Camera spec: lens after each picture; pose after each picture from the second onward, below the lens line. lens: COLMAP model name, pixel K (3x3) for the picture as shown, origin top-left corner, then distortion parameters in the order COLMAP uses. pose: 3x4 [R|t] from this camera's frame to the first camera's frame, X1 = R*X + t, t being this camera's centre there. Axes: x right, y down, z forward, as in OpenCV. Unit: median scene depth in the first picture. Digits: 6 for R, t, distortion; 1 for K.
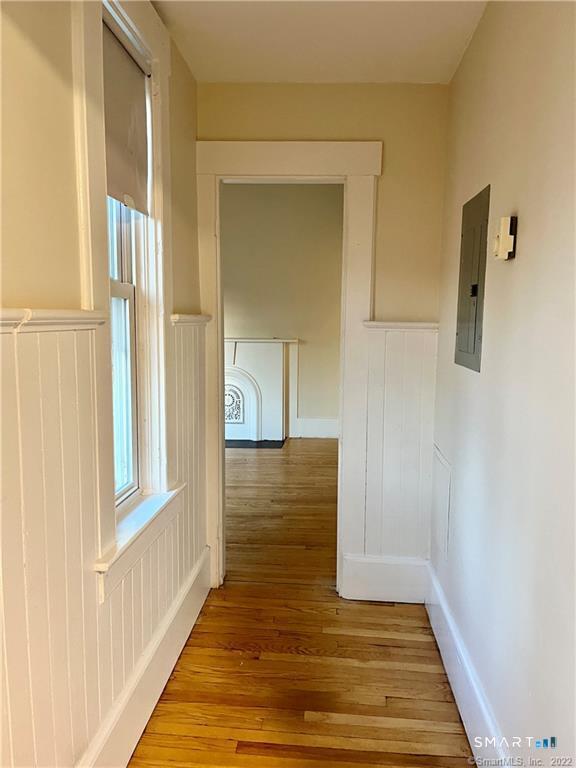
lens RADIAL K [[576.6, 0, 290.9], [0, 576.6, 385.8], [0, 0, 1]] dist [0.069136, -0.092767]
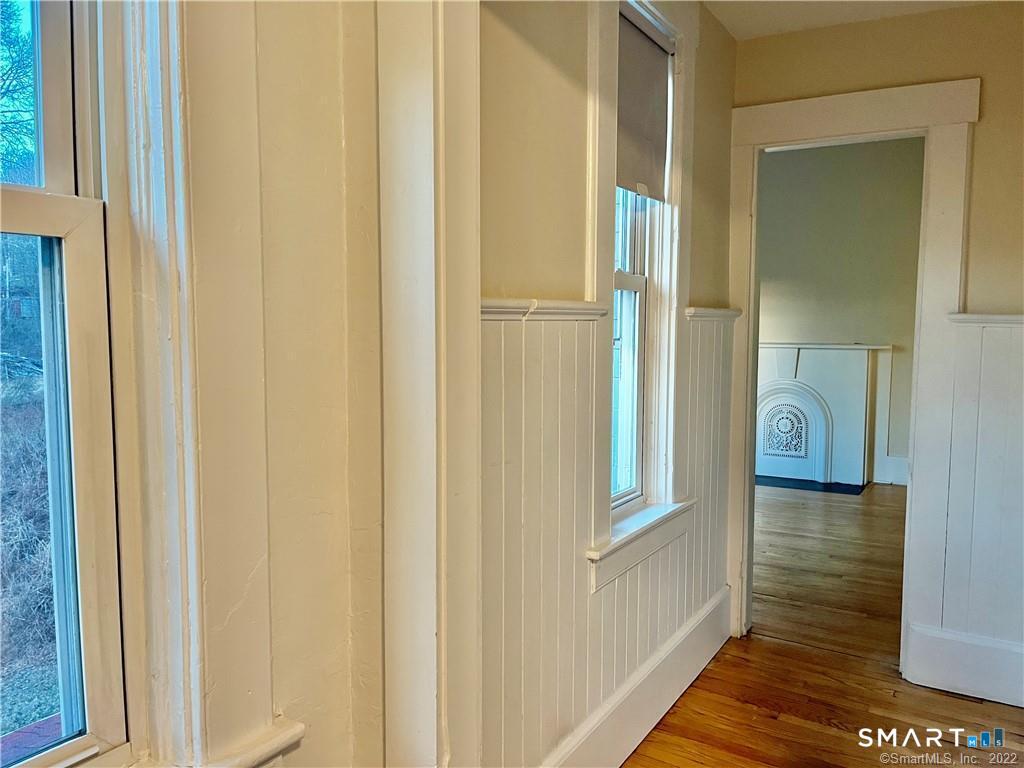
lens RADIAL K [[768.8, 0, 516.4], [0, 768.8, 389.9], [0, 0, 1]] dist [0.069136, -0.092767]
pose [[0.888994, 0.034410, -0.456625, 0.089864], [-0.047883, 0.998691, -0.017964, 0.031425], [0.455409, 0.037835, 0.889478, -0.149648]]
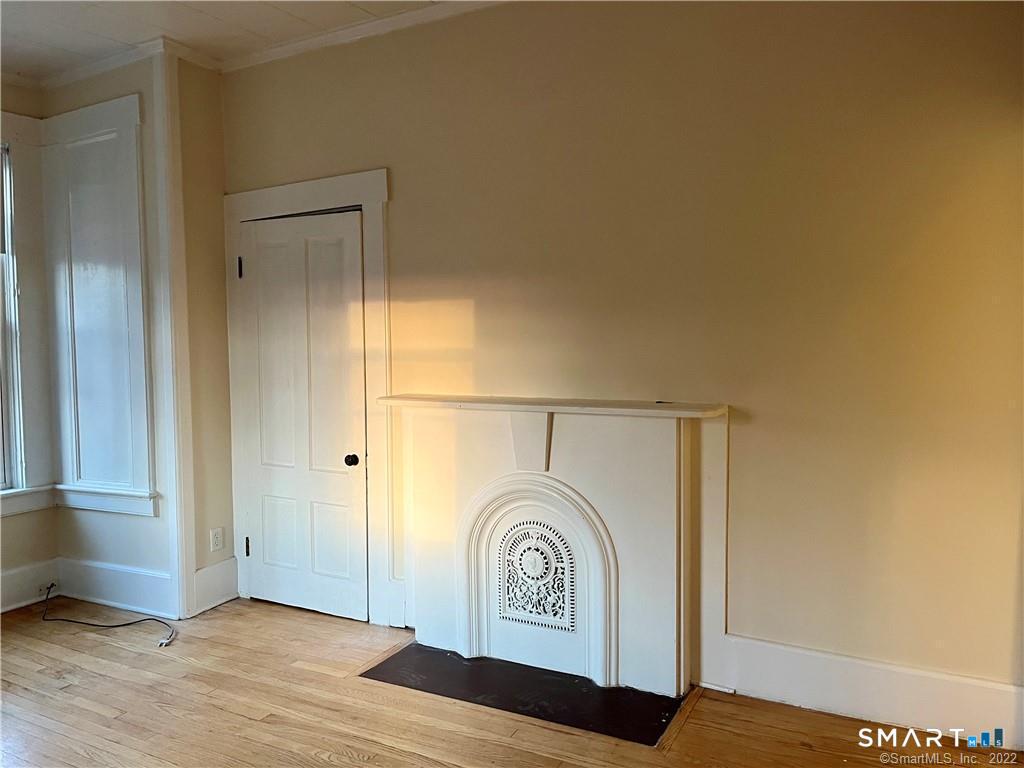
lens RADIAL K [[774.3, 0, 512.0], [0, 774.3, 384.0], [0, 0, 1]] dist [0.068872, -0.096184]
pose [[0.910427, 0.010802, -0.413529, 0.197915], [-0.033122, 0.998353, -0.046841, -0.154274], [0.412342, 0.056342, 0.909285, 1.175641]]
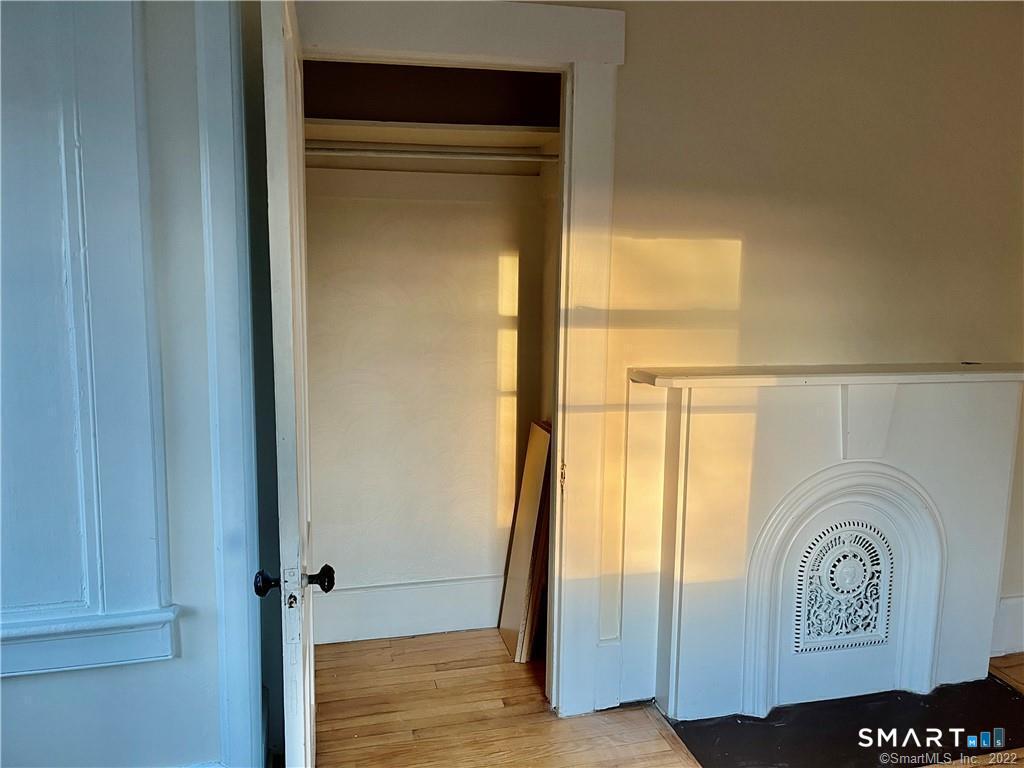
lens RADIAL K [[774.3, 0, 512.0], [0, 774.3, 384.0], [0, 0, 1]] dist [0.068872, -0.096184]
pose [[0.953355, -0.032931, 0.300050, -0.892090], [0.026623, 0.999331, 0.025088, -0.200227], [-0.300676, -0.015929, 0.953593, 1.496695]]
